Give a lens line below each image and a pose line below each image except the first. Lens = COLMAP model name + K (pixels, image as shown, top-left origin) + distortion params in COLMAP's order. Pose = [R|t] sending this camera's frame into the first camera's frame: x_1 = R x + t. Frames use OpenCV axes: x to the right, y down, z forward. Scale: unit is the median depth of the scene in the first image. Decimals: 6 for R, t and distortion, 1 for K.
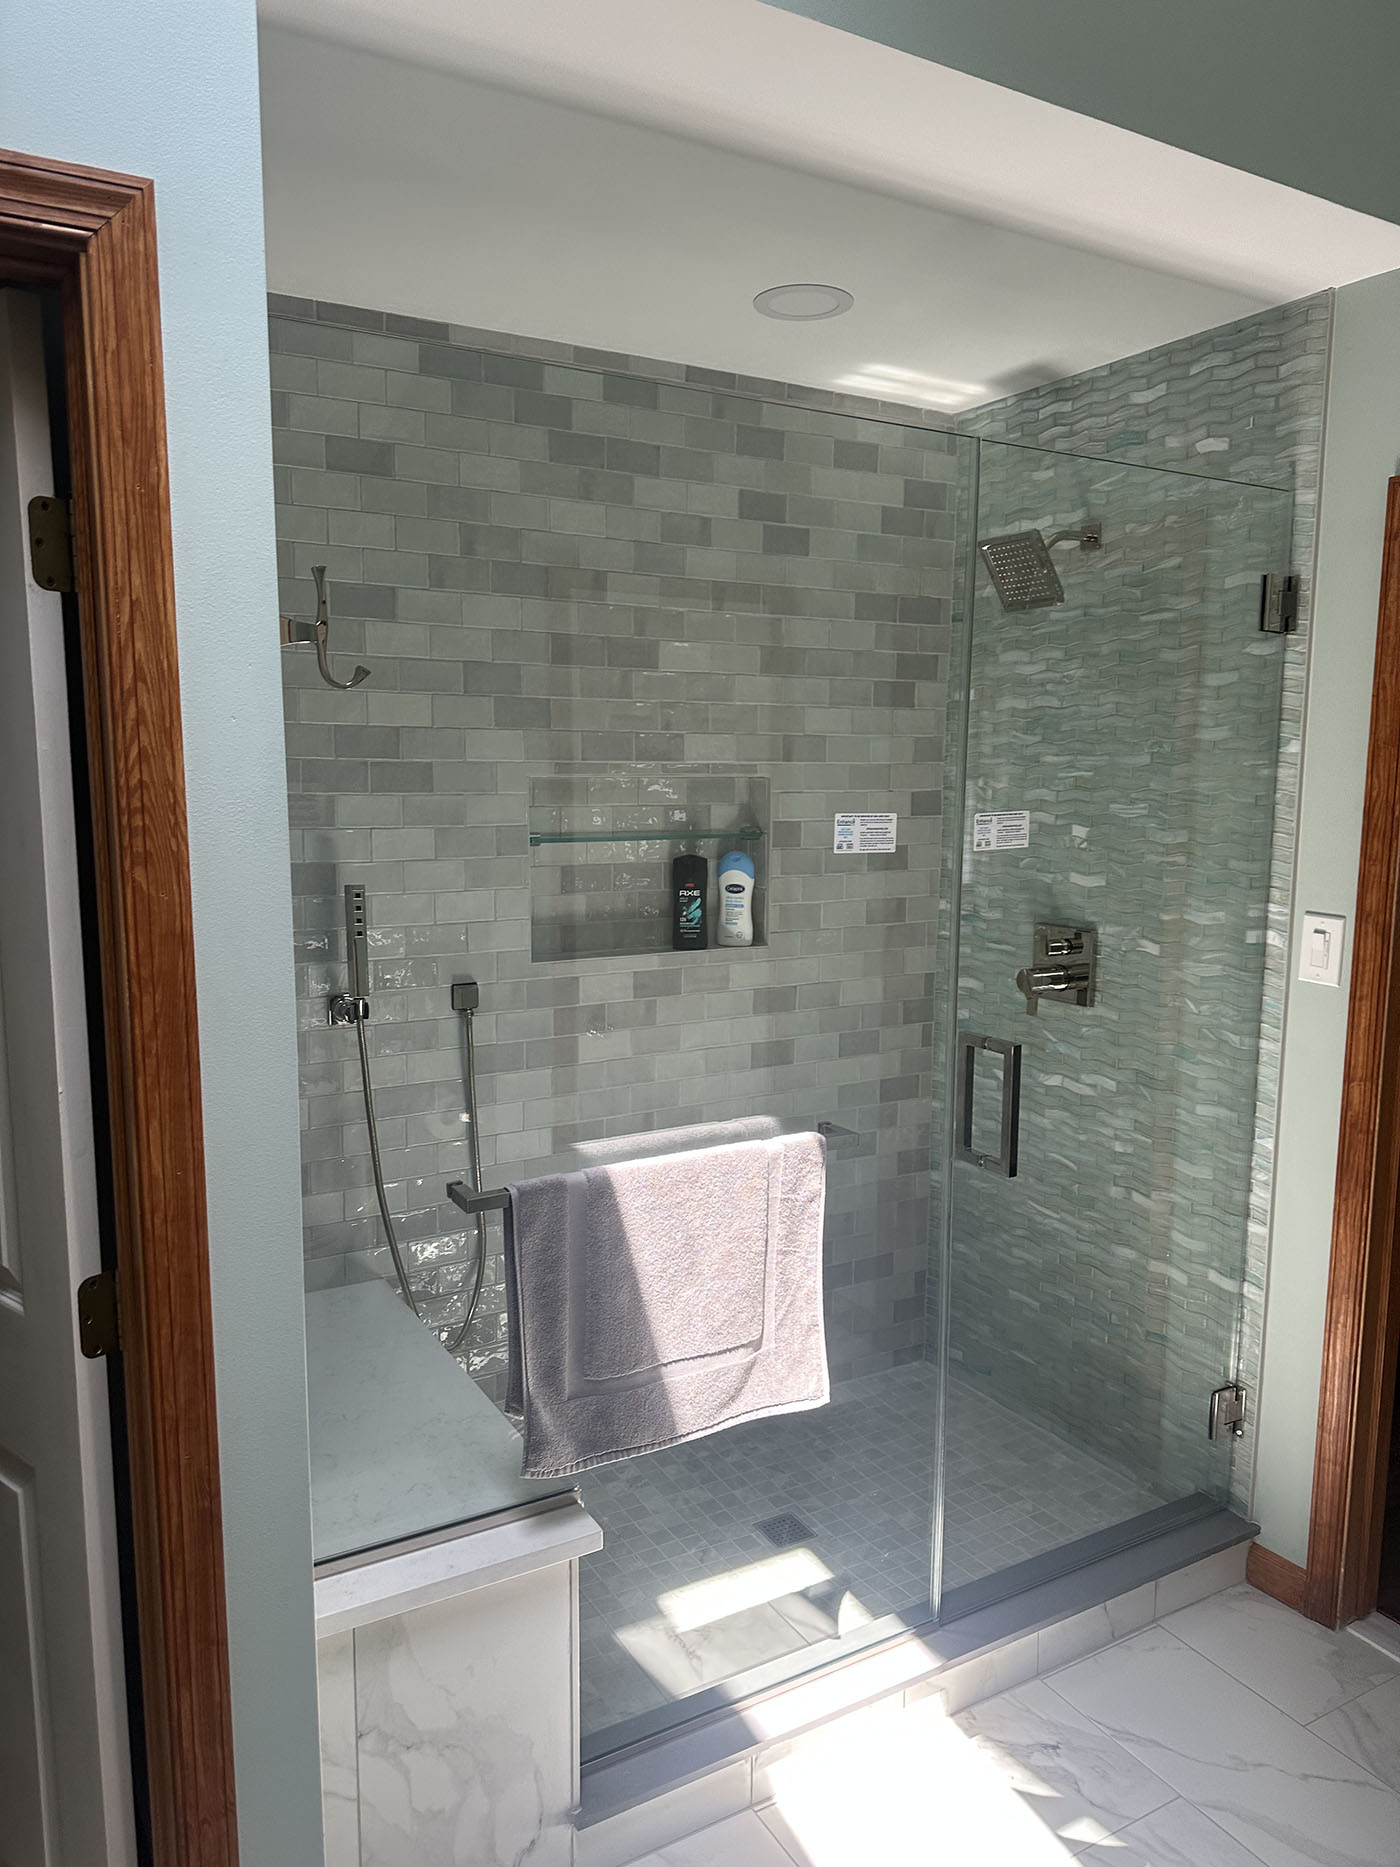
lens RADIAL K [[1318.0, 0, 688.6], [0, 1318.0, 947.5], [0, 0, 1]] dist [0.039955, -0.045443]
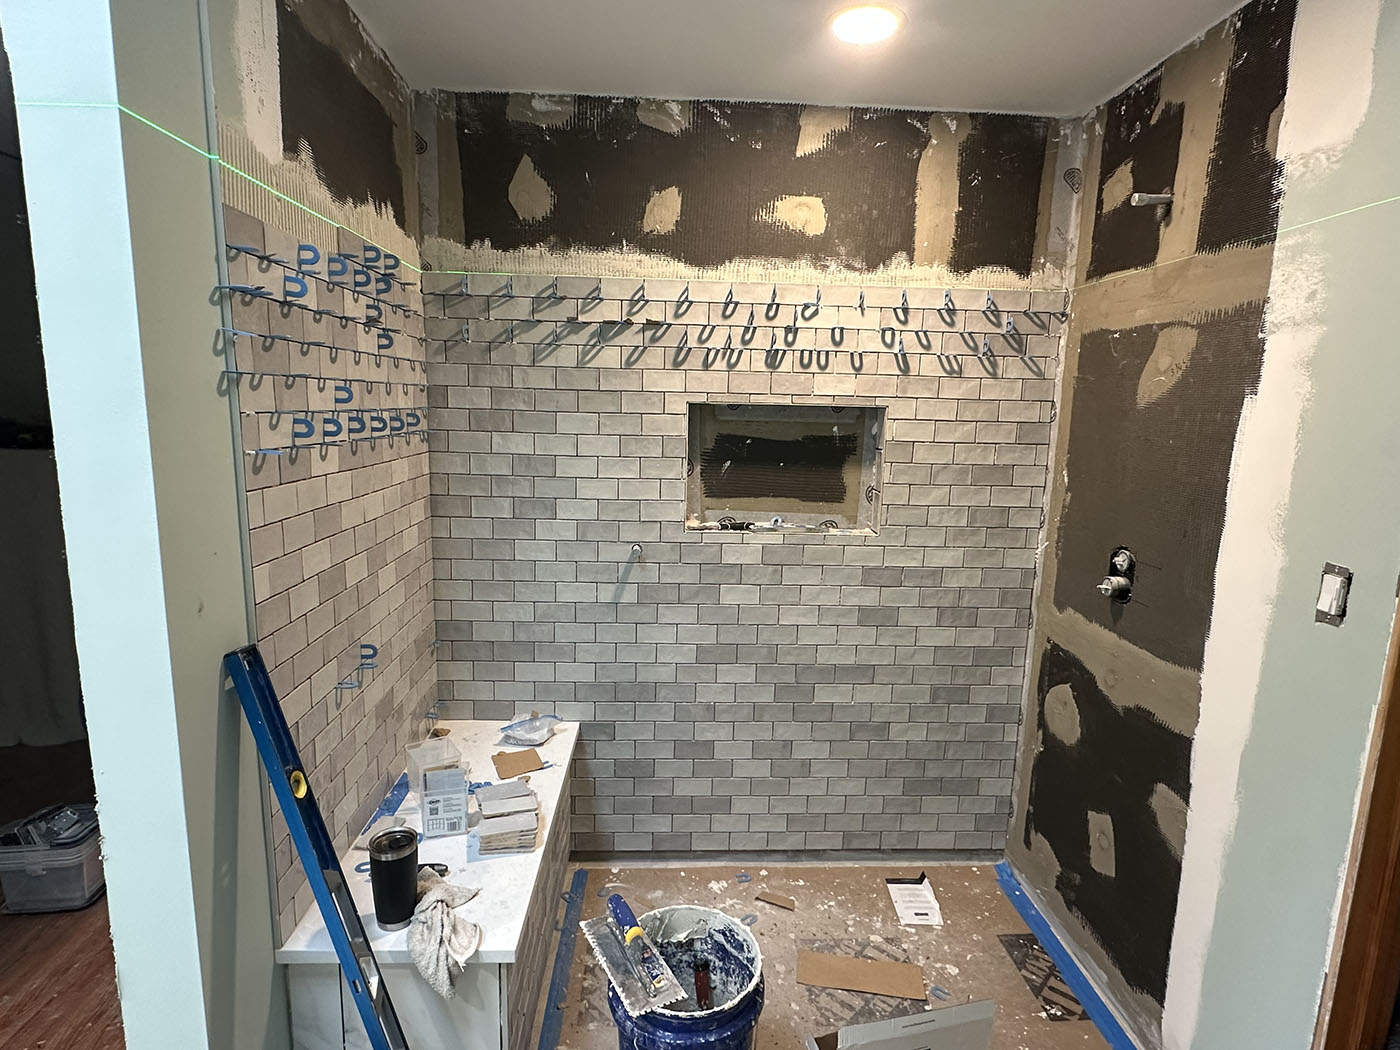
lens RADIAL K [[749.0, 0, 701.1], [0, 749.0, 531.1], [0, 0, 1]] dist [-0.006581, 0.001864]
pose [[0.887197, 0.093625, -0.451792, 0.283117], [-0.082732, 0.995606, 0.043858, -0.027232], [0.453913, -0.001533, 0.891045, 0.276720]]
